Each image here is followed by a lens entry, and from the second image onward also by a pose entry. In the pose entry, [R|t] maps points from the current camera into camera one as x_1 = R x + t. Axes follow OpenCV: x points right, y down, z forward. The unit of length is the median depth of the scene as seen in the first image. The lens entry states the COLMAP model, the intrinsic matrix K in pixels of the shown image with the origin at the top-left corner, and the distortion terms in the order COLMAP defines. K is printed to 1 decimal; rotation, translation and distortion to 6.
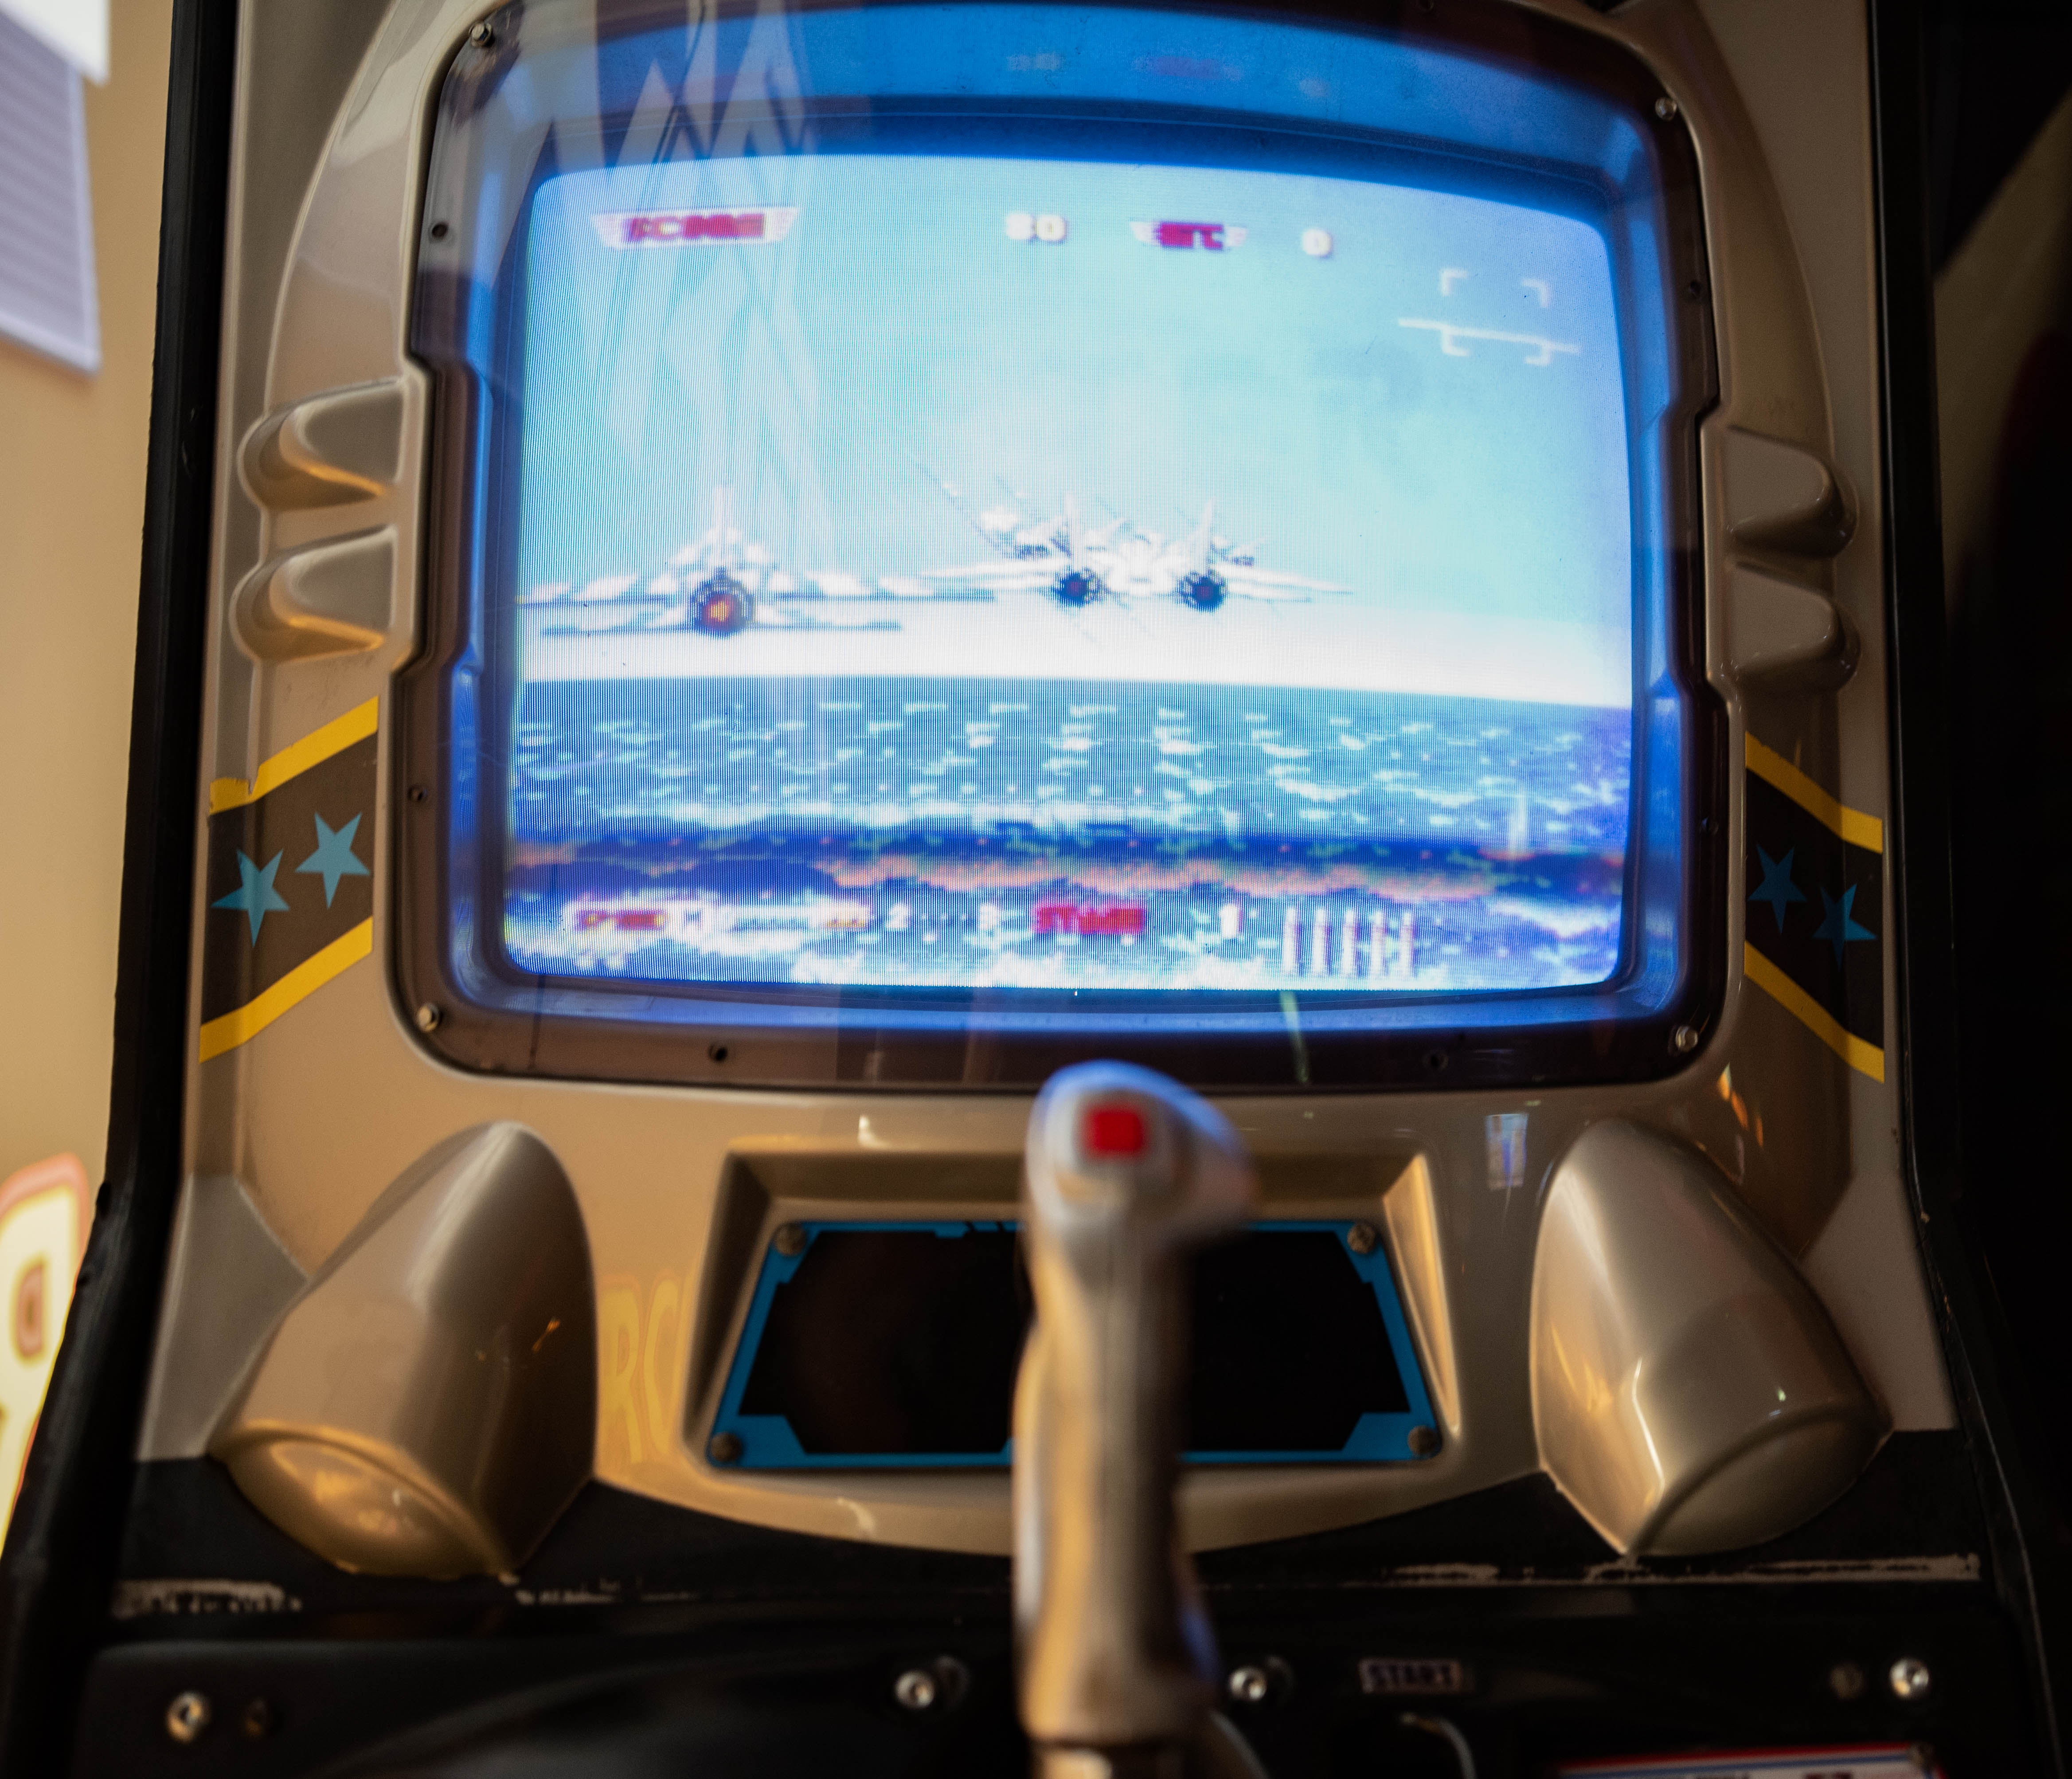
lens RADIAL K [[3050.2, 0, 1342.1], [0, 3050.2, 858.1], [0, 0, 1]] dist [-0.025727, 0.000000]
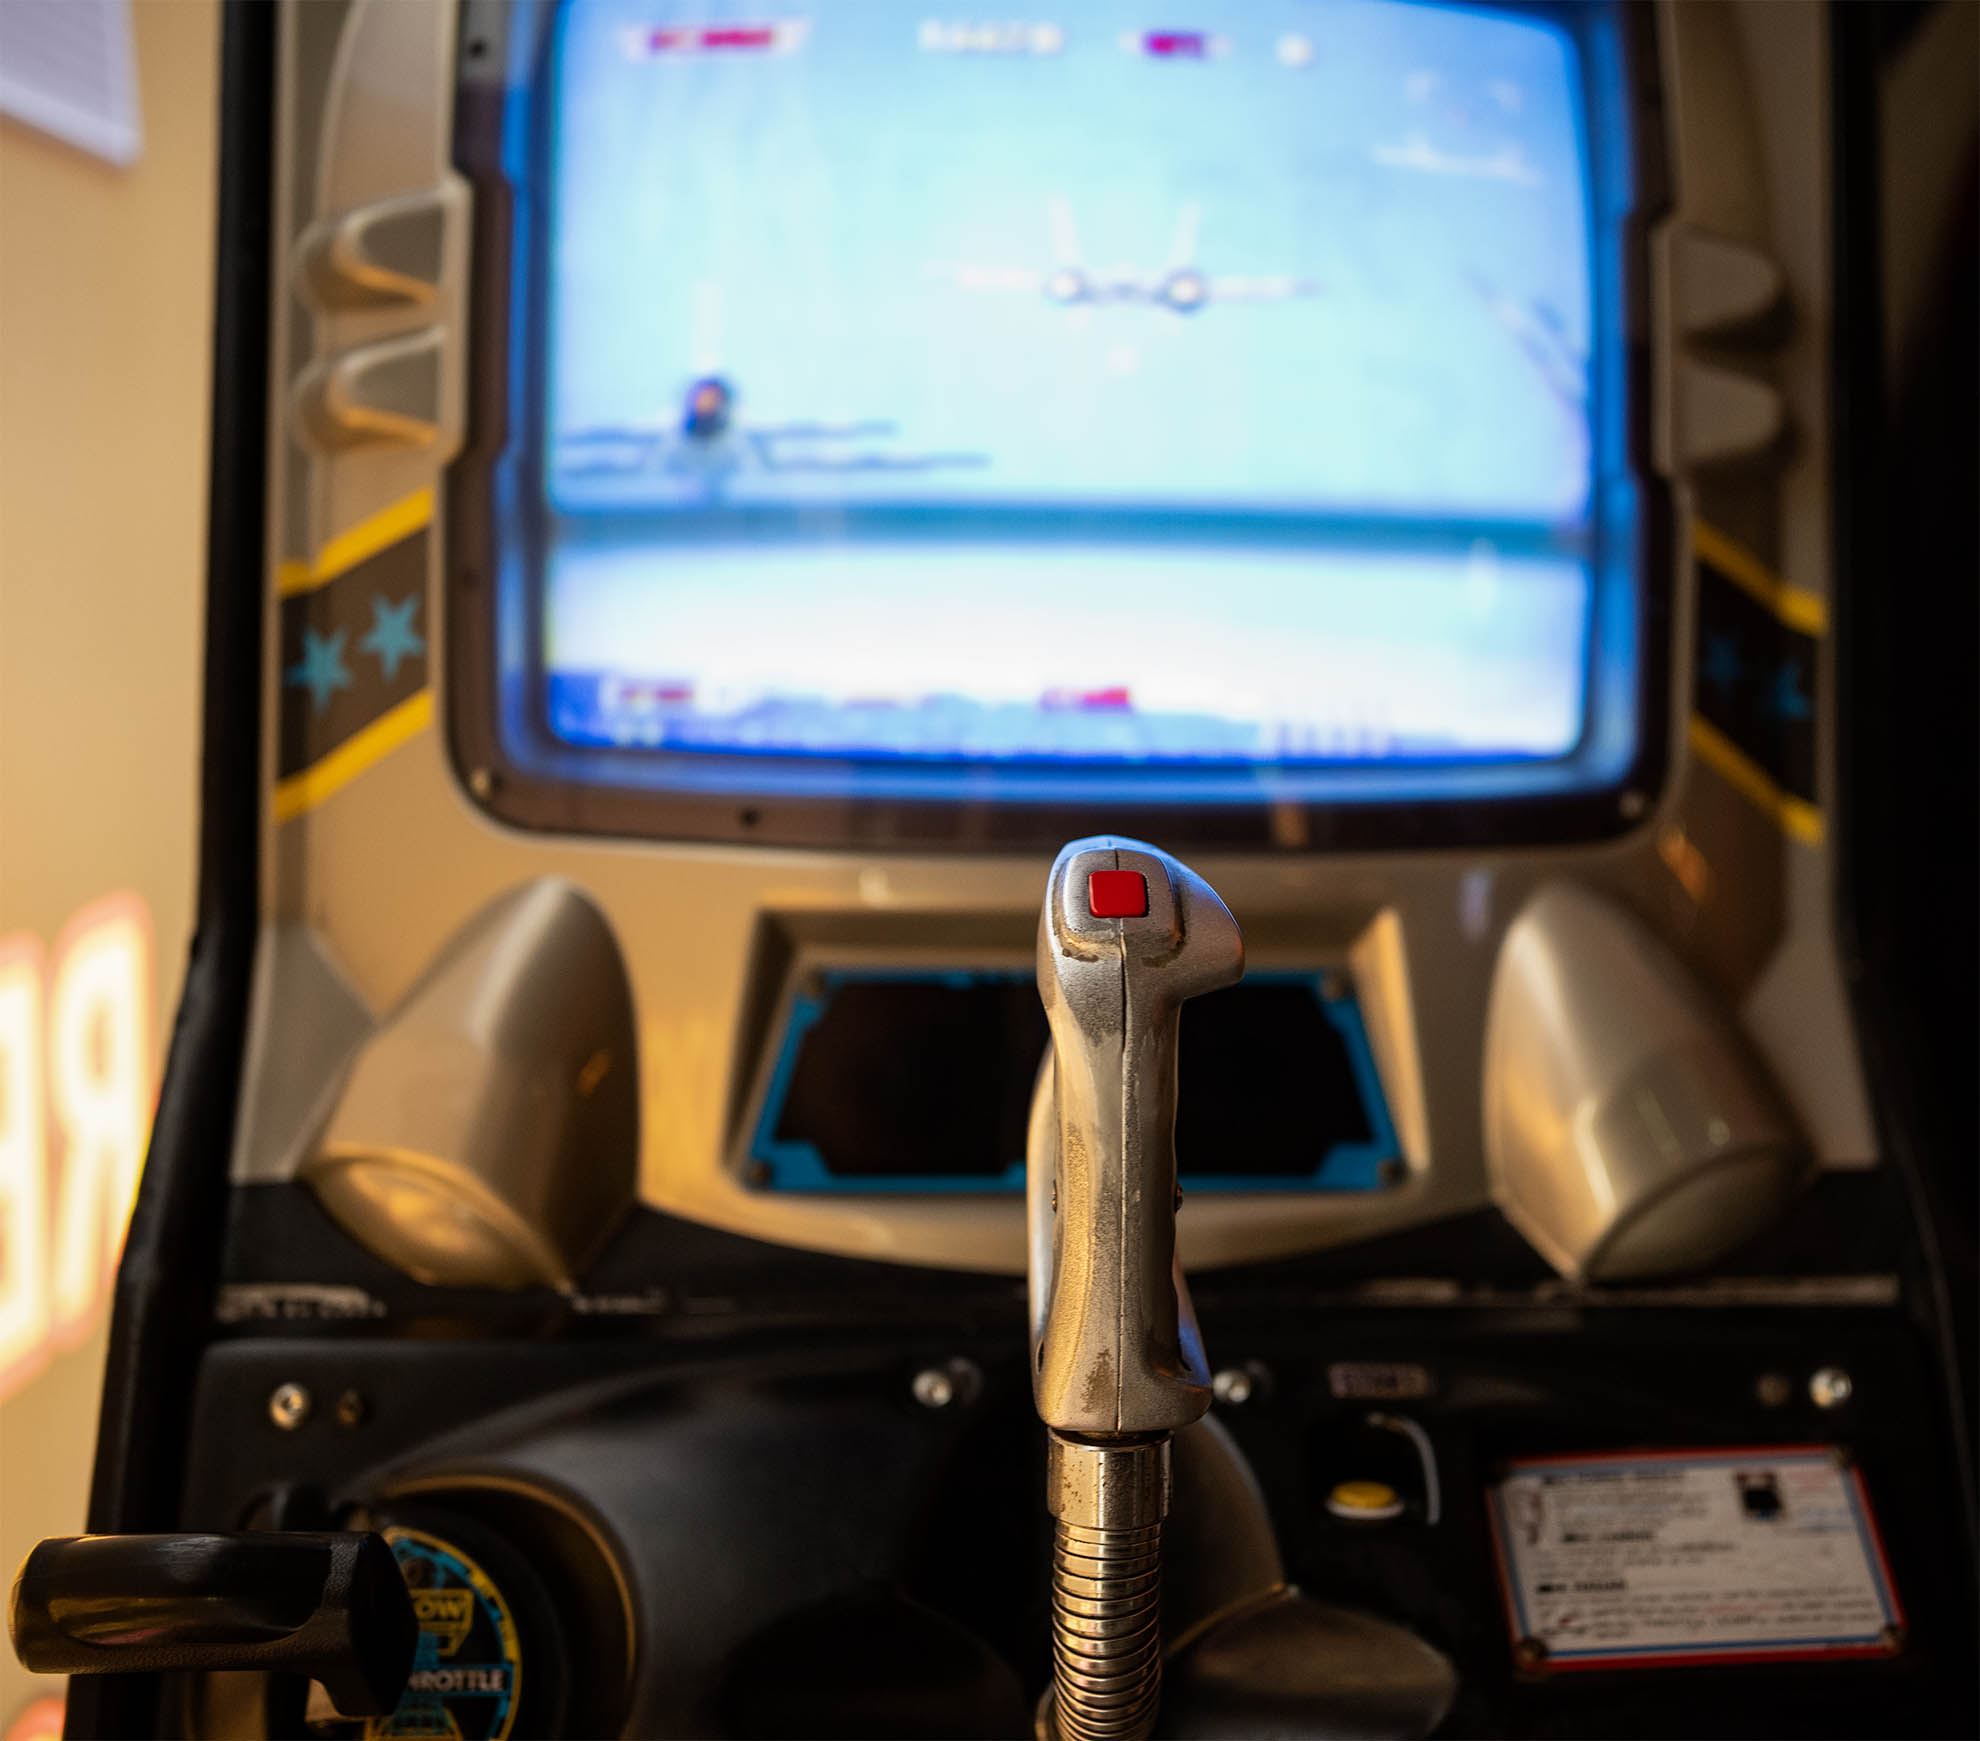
lens RADIAL K [[2955.9, 0, 1205.0], [0, 2955.9, 874.4], [0, 0, 1]] dist [-0.031889, 0.000000]
pose [[0.999500, 0.004900, -0.031232, -0.007078], [-0.002078, 0.995962, 0.089751, -0.010449], [0.031545, -0.089641, 0.995474, -0.050806]]
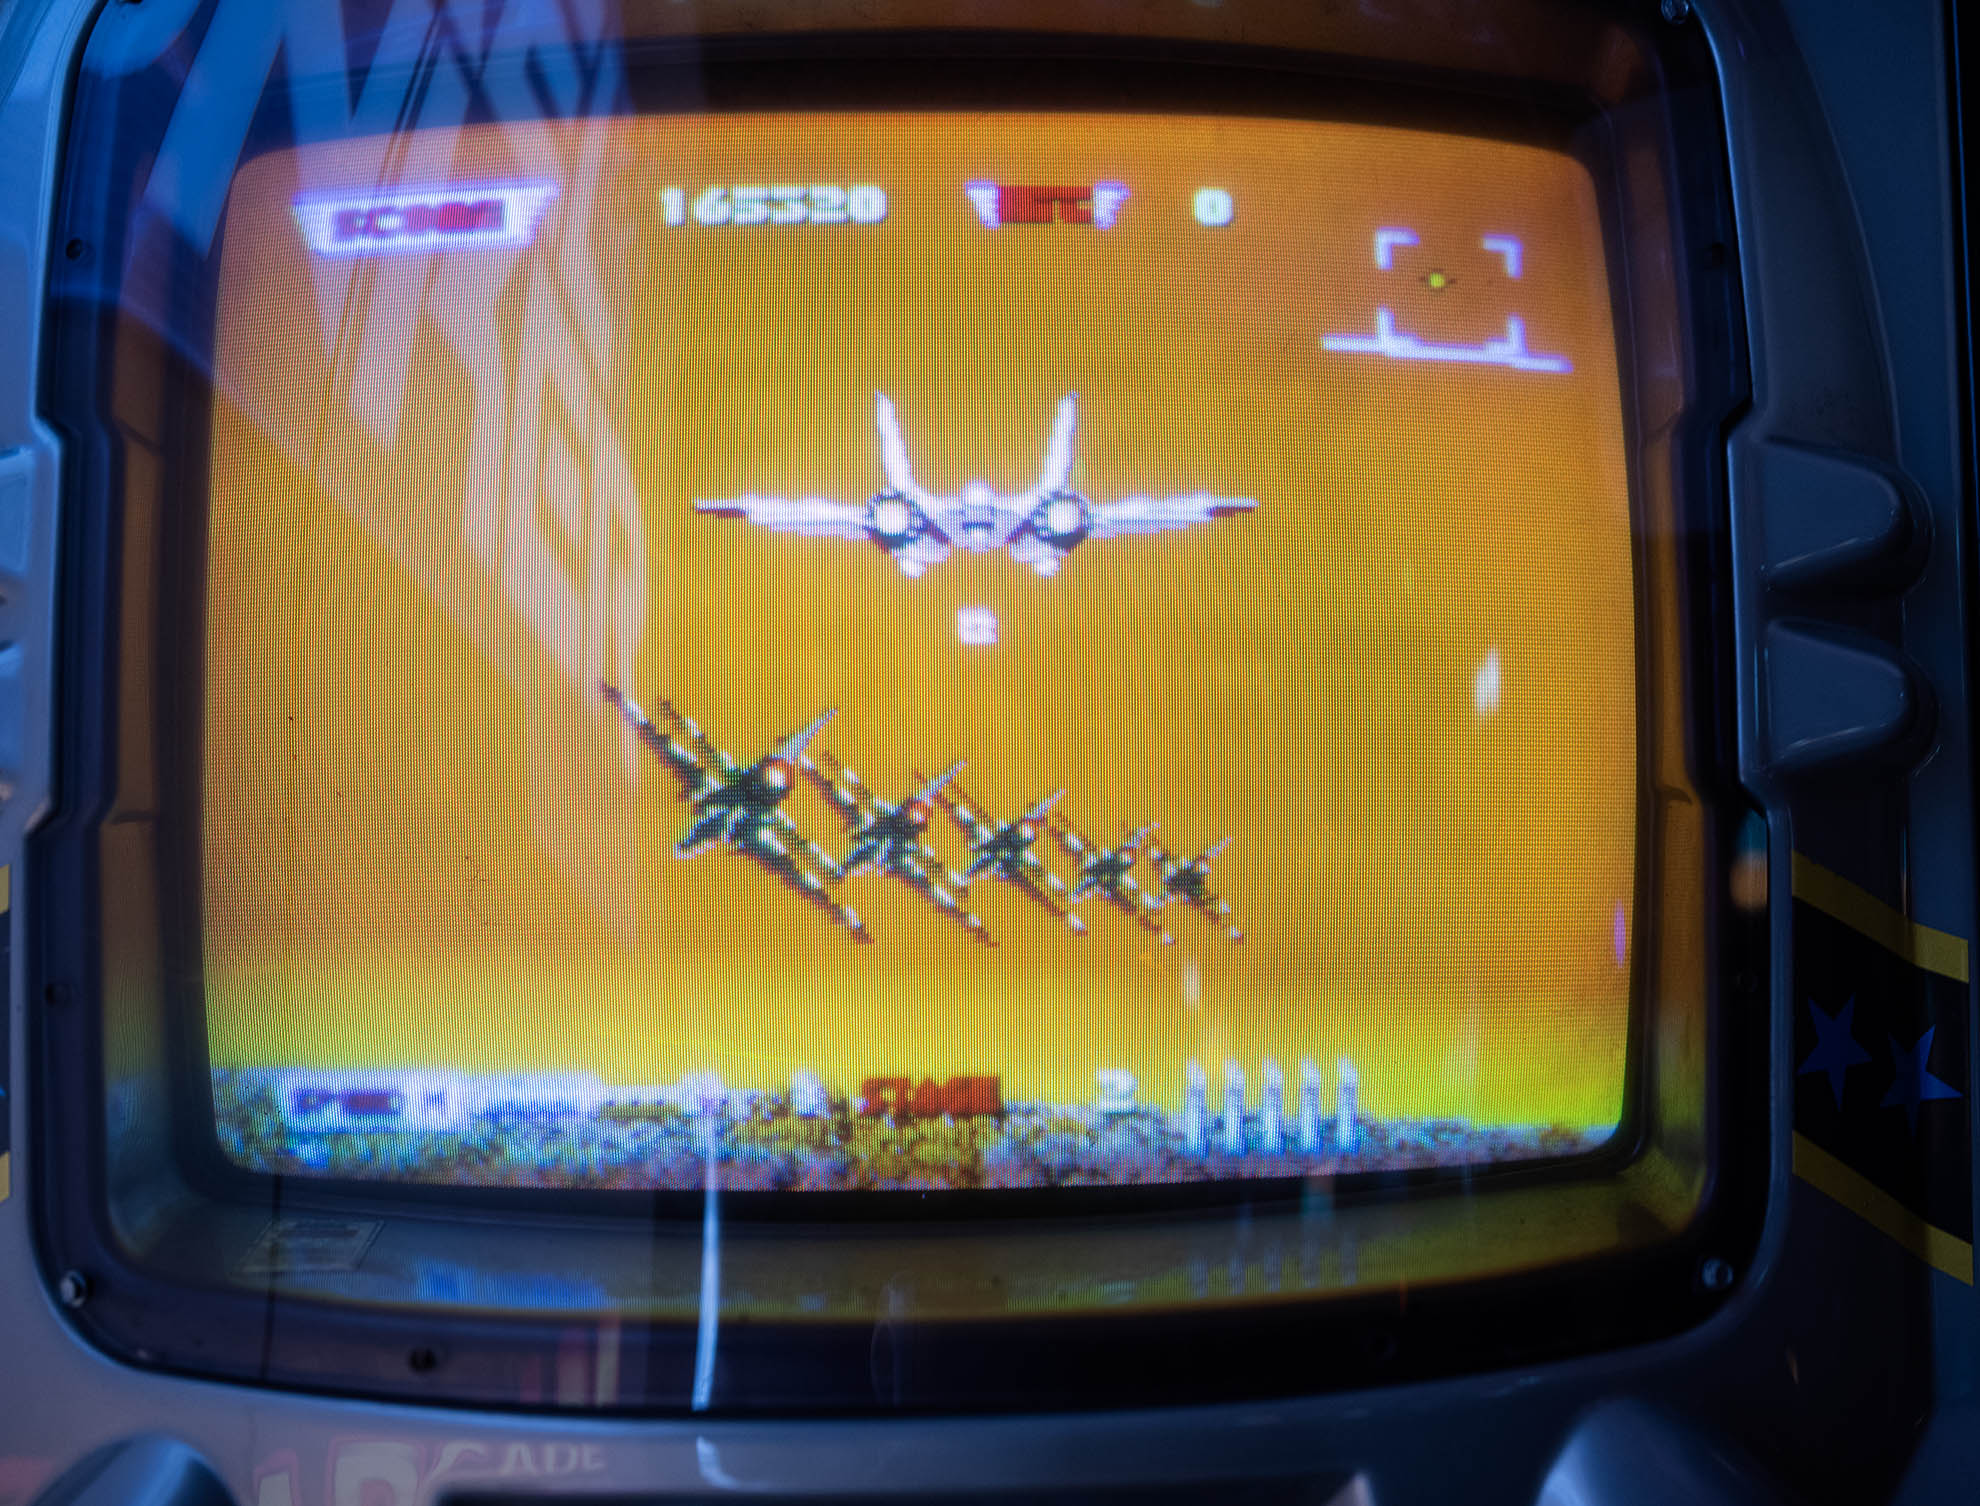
lens RADIAL K [[2420.1, 0, 1058.2], [0, 2420.1, 760.8], [0, 0, 1]] dist [0.019756, 0.000000]
pose [[0.995046, -0.015194, -0.098245, 0.011732], [0.022951, 0.996664, 0.078316, -0.121898], [0.096728, -0.080183, 0.992076, 0.410752]]
